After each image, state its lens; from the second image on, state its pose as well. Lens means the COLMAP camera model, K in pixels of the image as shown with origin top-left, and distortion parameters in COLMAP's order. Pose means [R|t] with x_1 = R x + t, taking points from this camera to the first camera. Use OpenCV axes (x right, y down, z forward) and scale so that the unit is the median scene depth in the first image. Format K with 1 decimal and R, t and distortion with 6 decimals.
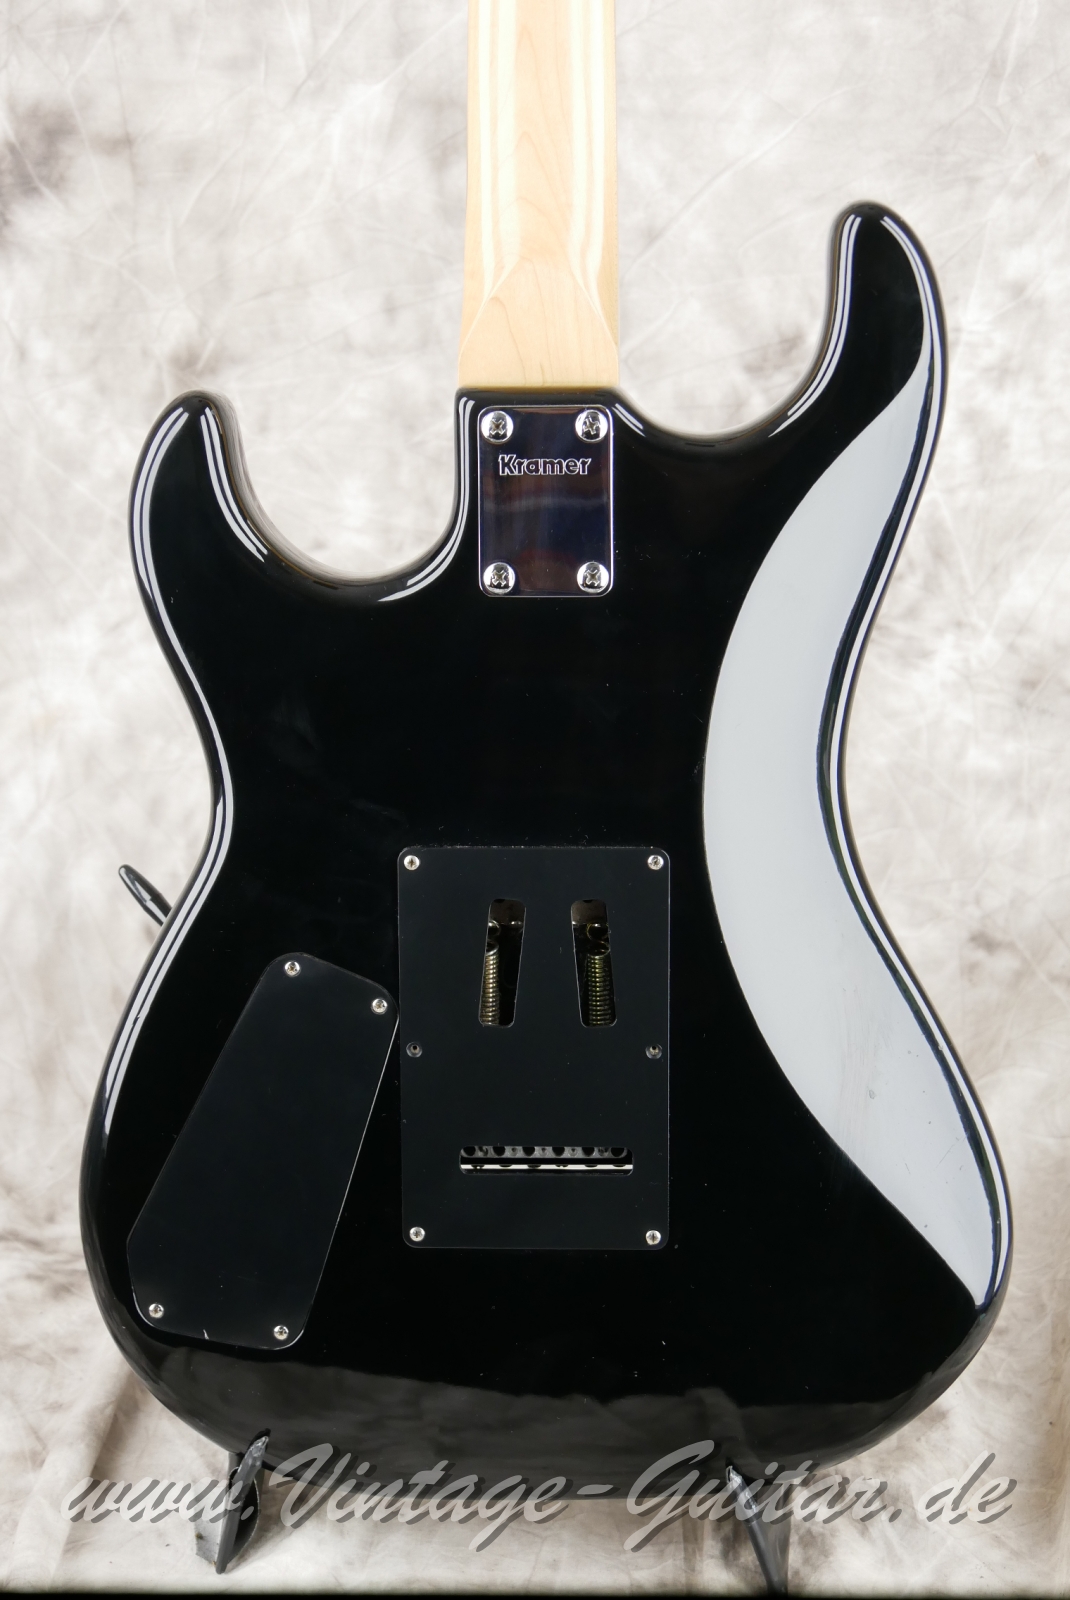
lens RADIAL K [[2936.0, 0, 515.3], [0, 2936.0, 840.3], [0, 0, 1]] dist [-0.019909, 0.000000]
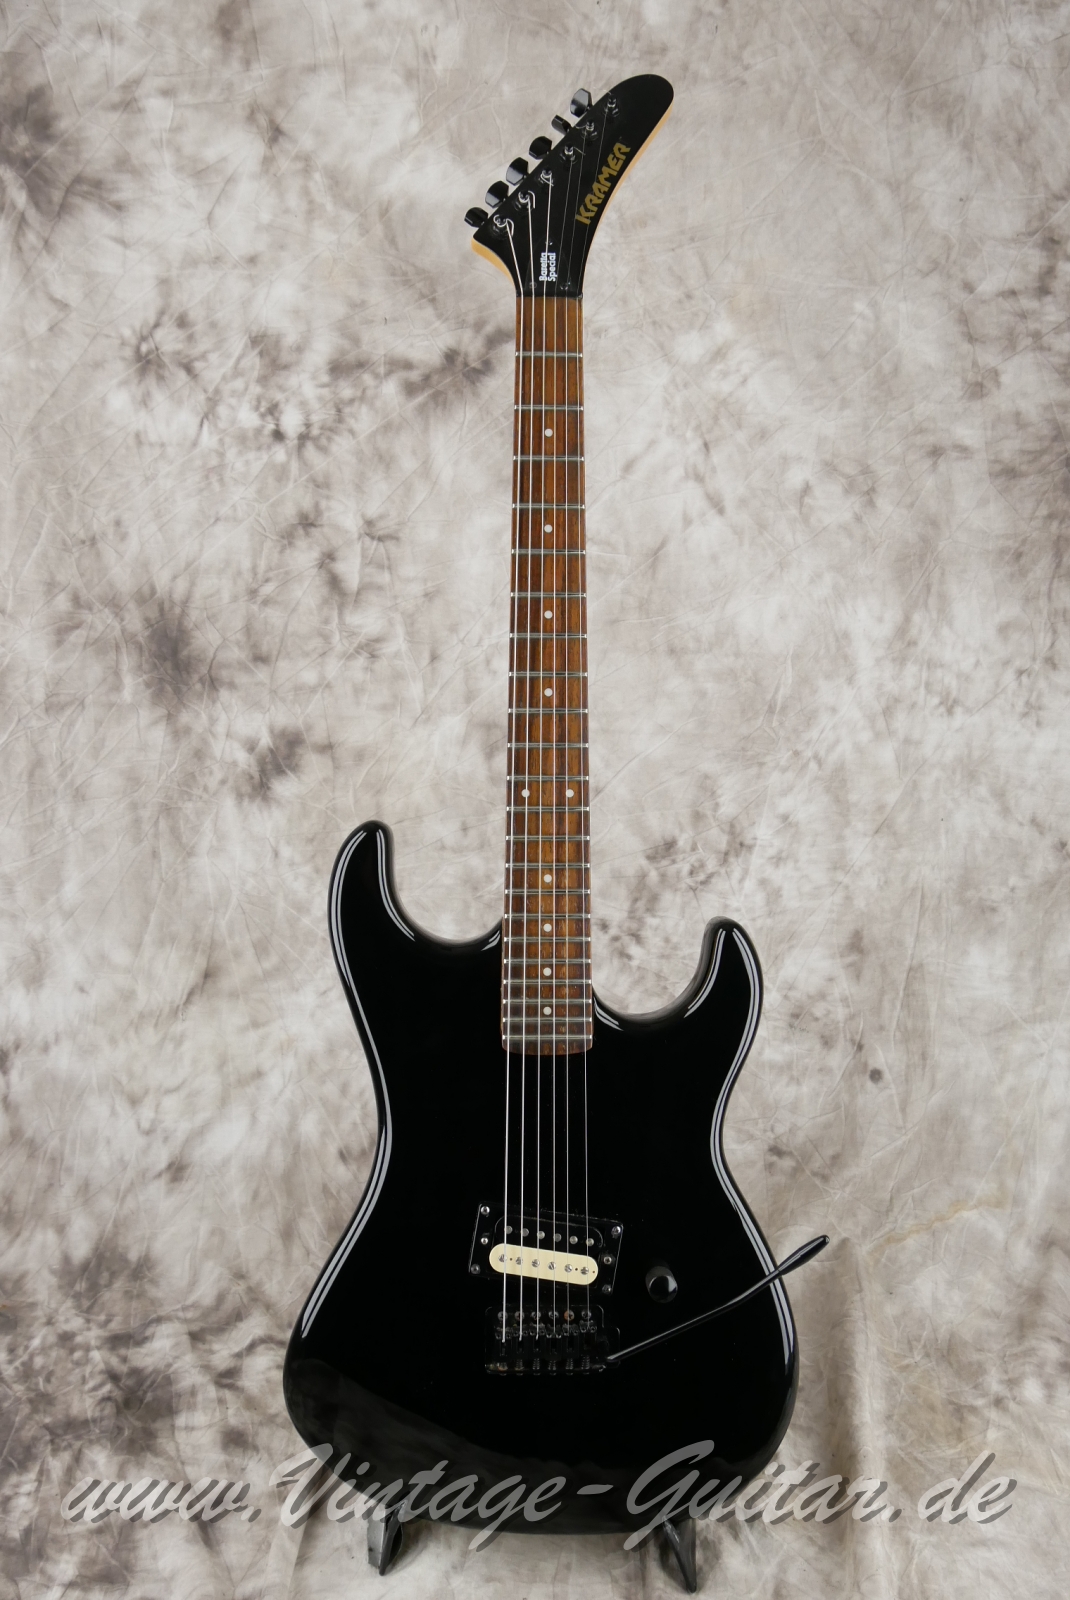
lens RADIAL K [[1318.2, 0, 527.9], [0, 1318.2, 805.8], [0, 0, 1]] dist [-0.083444, 0.040539]
pose [[0.999810, -0.012469, 0.014973, -0.013511], [0.014057, 0.993710, -0.111095, -0.099120], [-0.013493, 0.111284, 0.993697, 0.126139]]
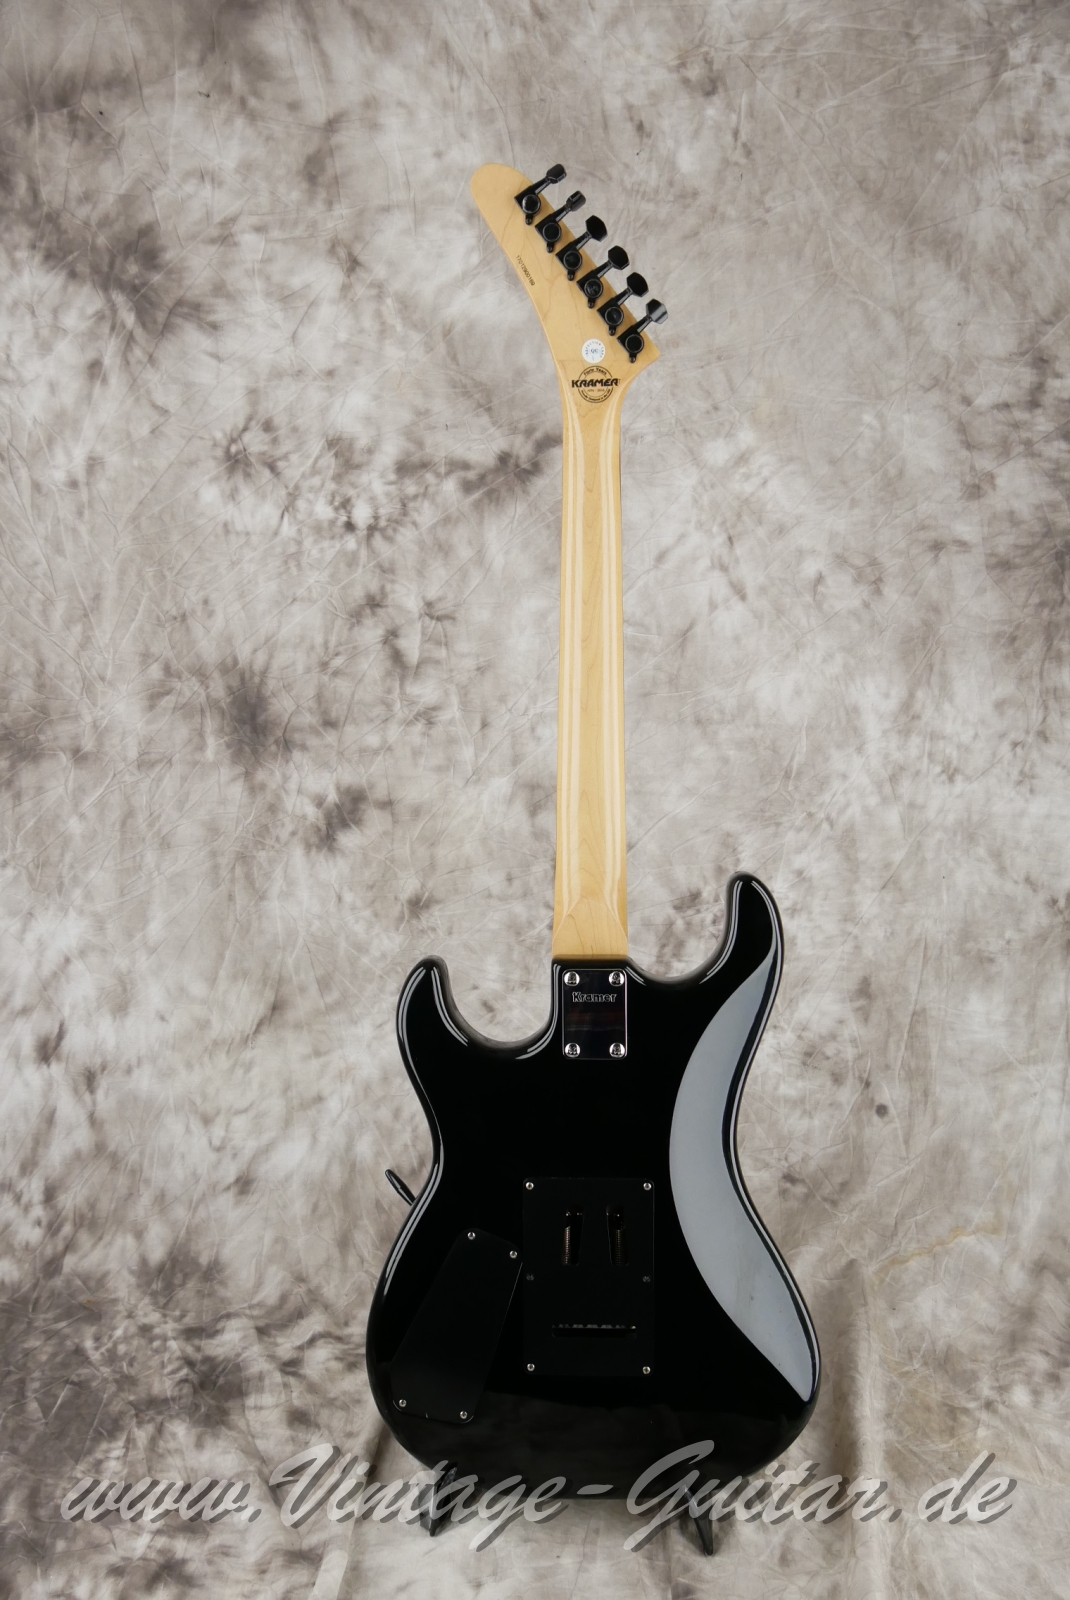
lens RADIAL K [[1318.2, 0, 520.9], [0, 1318.2, 798.6], [0, 0, 1]] dist [-0.083444, 0.040539]
pose [[0.999918, 0.002027, -0.012623, -0.022140], [-0.004068, 0.986476, -0.163855, -0.081114], [0.012120, 0.163893, 0.986404, 0.030510]]
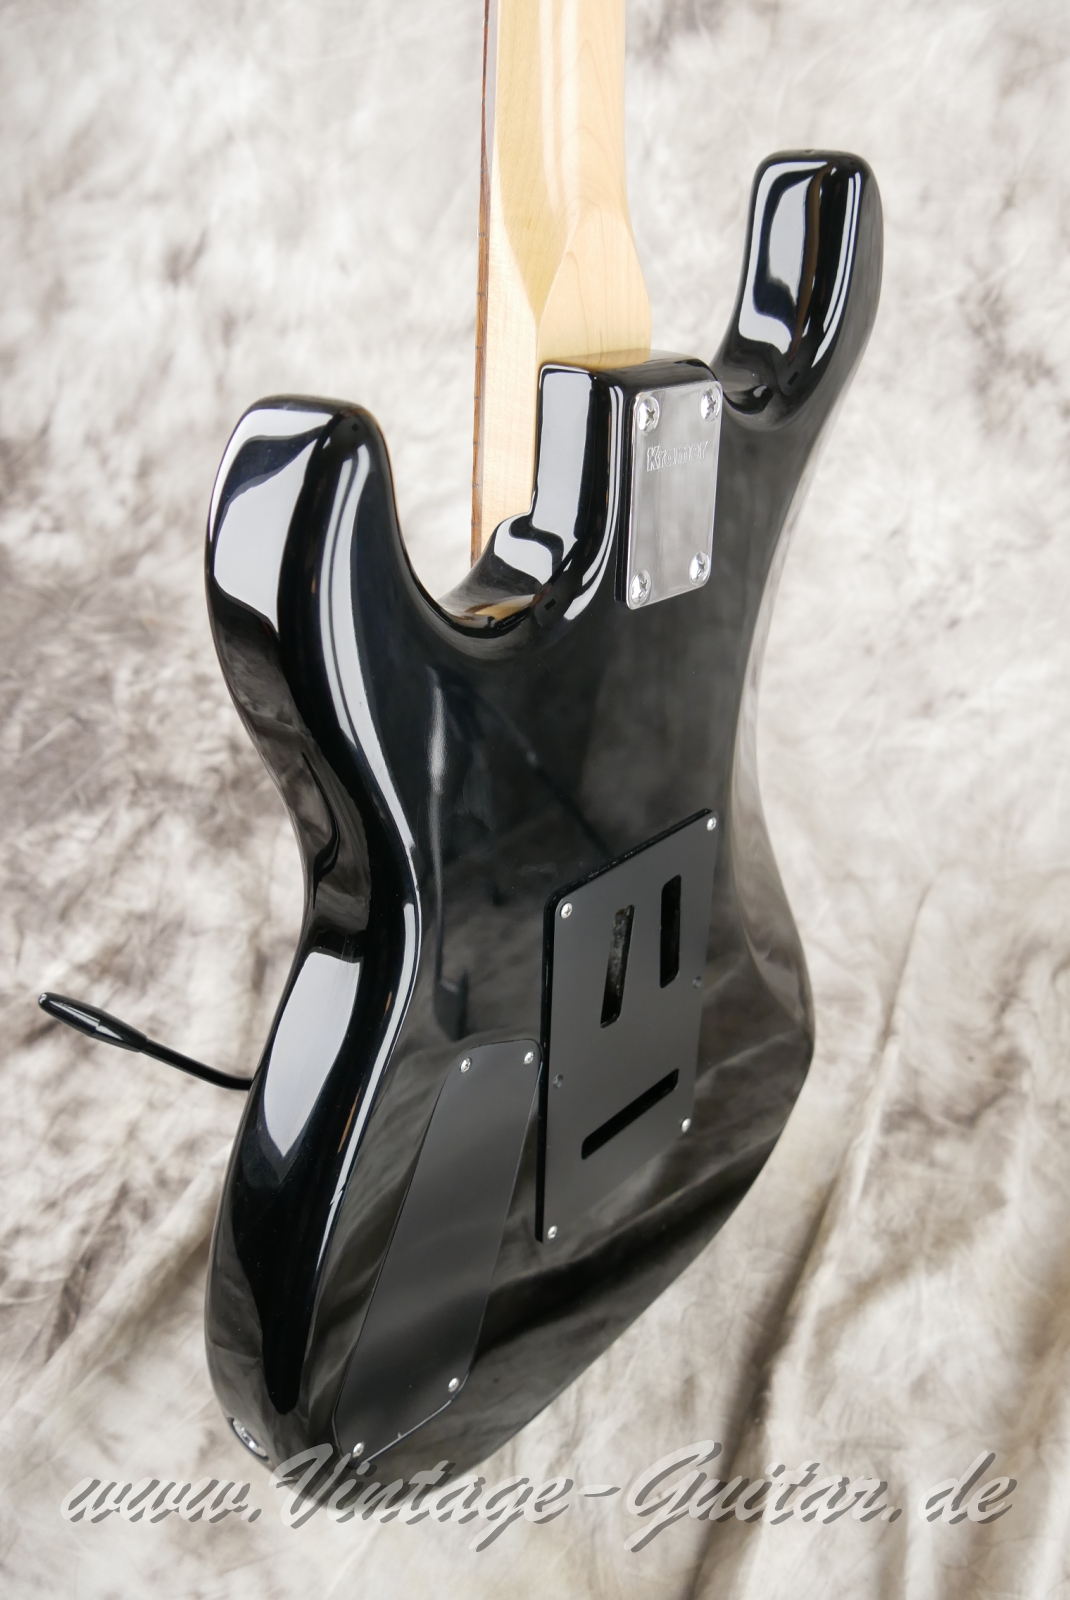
lens RADIAL K [[1318.2, 0, 536.8], [0, 1318.2, 806.6], [0, 0, 1]] dist [-0.083444, 0.040539]
pose [[0.914116, 0.364383, -0.177812, -0.000174], [-0.304007, 0.906150, 0.294062, -0.054191], [0.268276, -0.214750, 0.939101, 0.369442]]
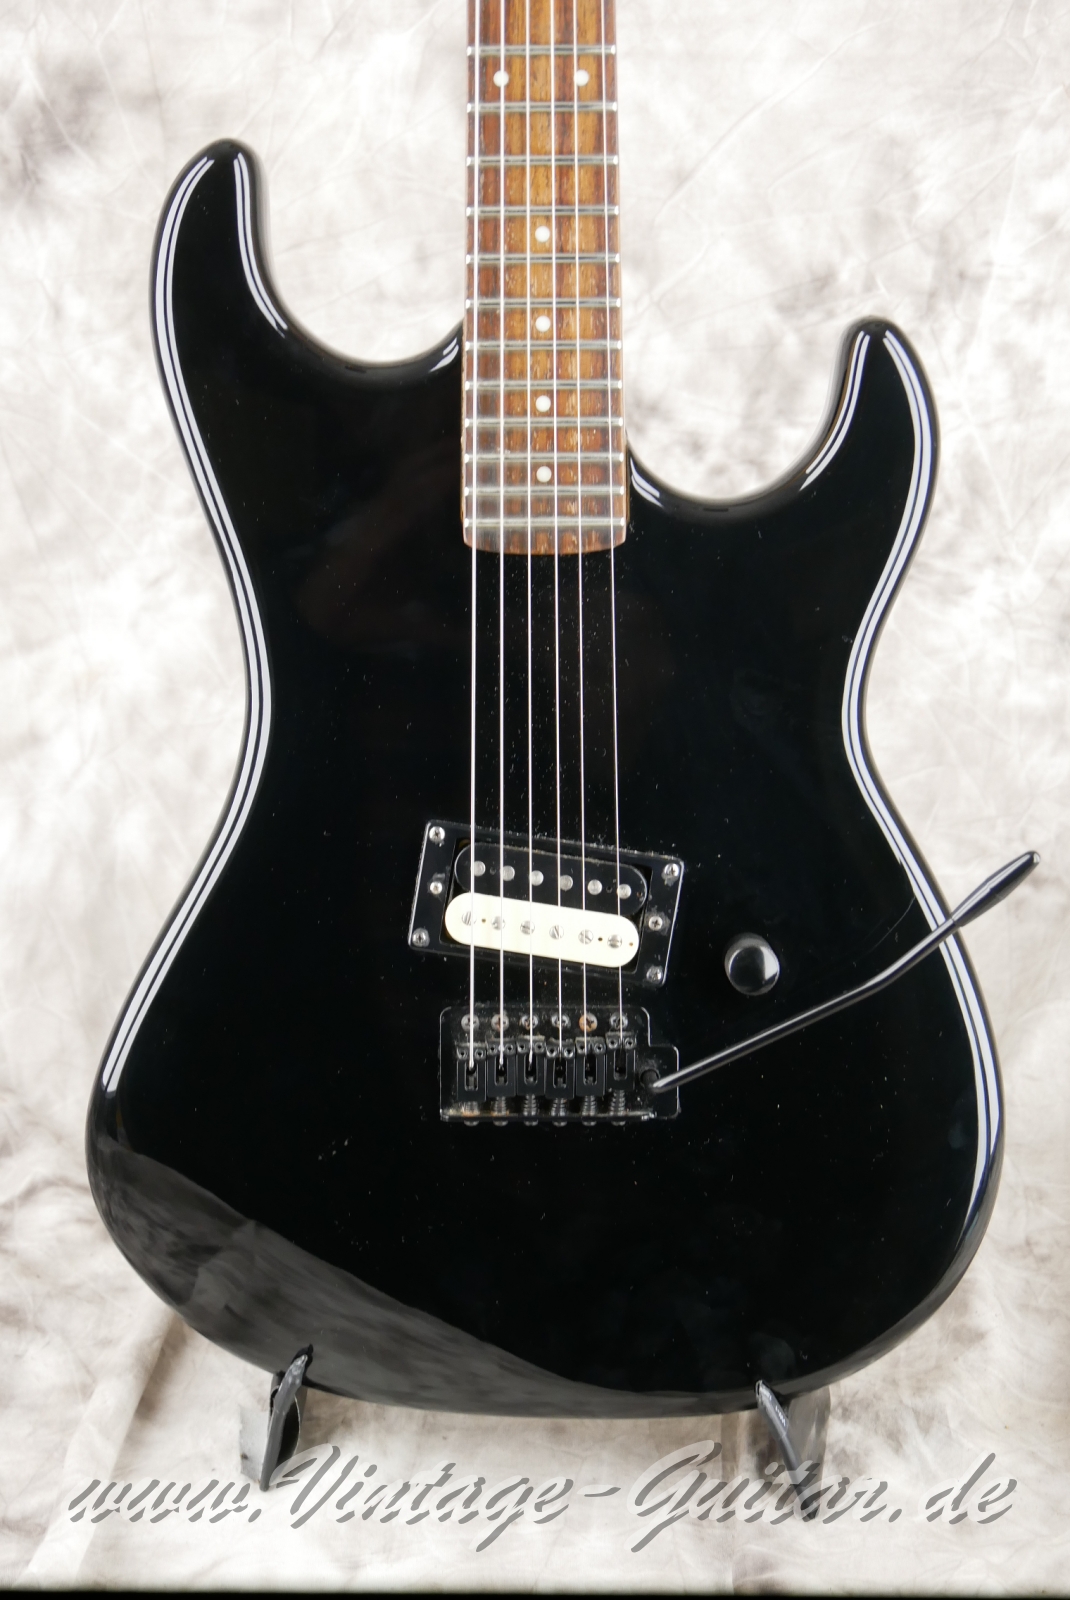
lens RADIAL K [[3074.7, 0, 516.4], [0, 3074.7, 842.2], [0, 0, 1]] dist [-0.021473, 0.000000]
pose [[0.999354, -0.019762, -0.030026, 0.017359], [0.019845, 0.999800, 0.002470, 0.016650], [0.029971, -0.003064, 0.999546, -0.048455]]
